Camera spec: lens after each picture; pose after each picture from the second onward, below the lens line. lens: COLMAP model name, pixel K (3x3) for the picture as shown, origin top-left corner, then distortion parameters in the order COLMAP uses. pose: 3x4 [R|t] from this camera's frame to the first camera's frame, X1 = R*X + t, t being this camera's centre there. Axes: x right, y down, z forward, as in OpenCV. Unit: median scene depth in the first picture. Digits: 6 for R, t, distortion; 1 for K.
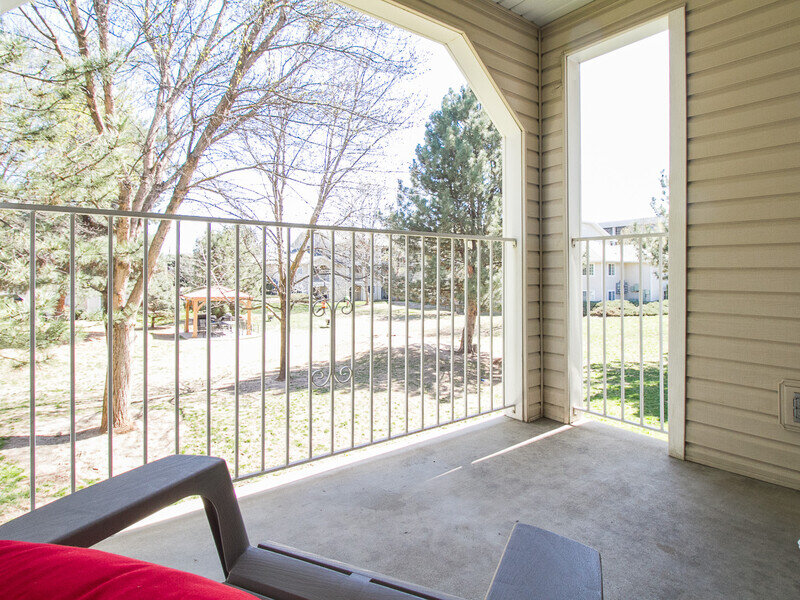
lens RADIAL K [[471.8, 0, 400.9], [0, 471.8, 258.4], [0, 0, 1]] dist [-0.021052, -0.000793]
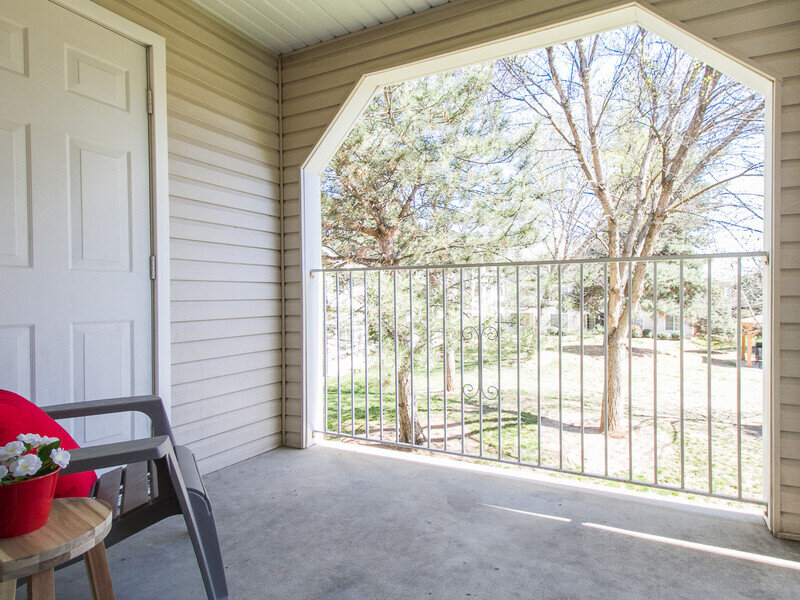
lens RADIAL K [[438.8, 0, 400.0], [0, 438.8, 300.0], [0, 0, 1]] dist [0.012260, 0.000807]
pose [[0.425102, 0.000839, -0.905145, 0.162542], [0.035699, 0.999206, 0.017692, -0.001006], [0.904441, -0.039834, 0.424735, 0.077526]]
